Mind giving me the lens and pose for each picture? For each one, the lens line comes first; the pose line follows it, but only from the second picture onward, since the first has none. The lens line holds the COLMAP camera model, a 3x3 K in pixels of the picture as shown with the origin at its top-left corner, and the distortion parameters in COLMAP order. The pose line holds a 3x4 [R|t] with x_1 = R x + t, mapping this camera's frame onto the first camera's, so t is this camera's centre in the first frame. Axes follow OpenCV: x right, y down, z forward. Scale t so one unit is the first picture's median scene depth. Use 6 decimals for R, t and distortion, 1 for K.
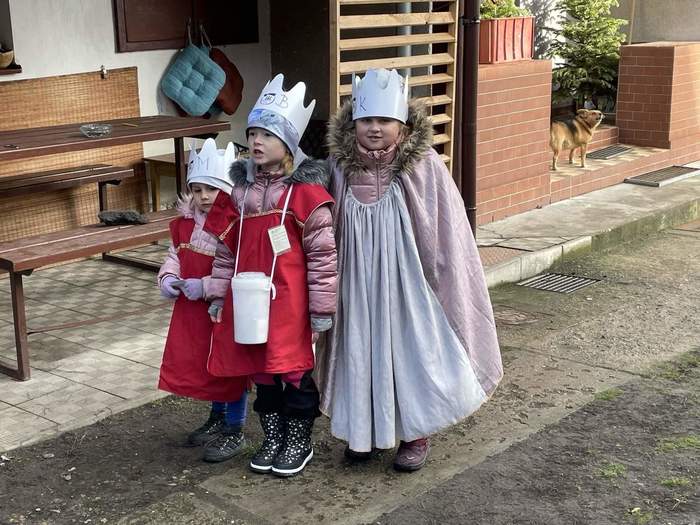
lens RADIAL K [[1082.6, 0, 350.0], [0, 1082.6, 262.5], [0, 0, 1]] dist [0.135972, 0.004938]
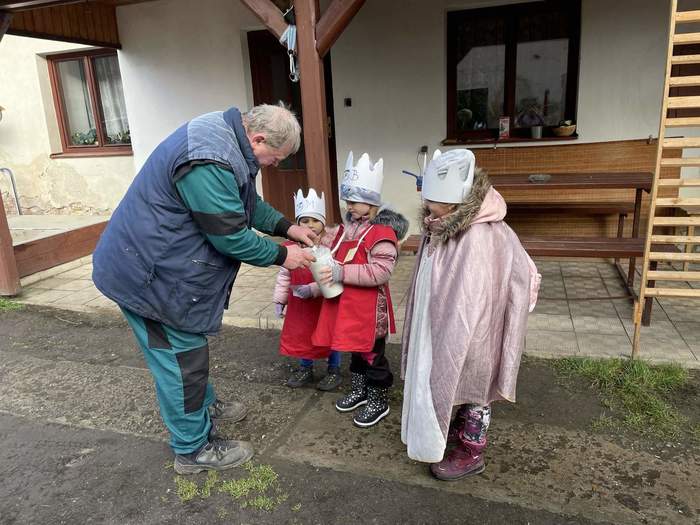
lens RADIAL K [[536.8, 0, 358.4], [0, 536.8, 261.3], [0, 0, 1]] dist [0.133149, -0.198990]
pose [[0.377727, 0.234515, -0.895726, 0.411958], [-0.176001, 0.967941, 0.179203, -0.106267], [0.909036, 0.089959, 0.406892, 0.492706]]
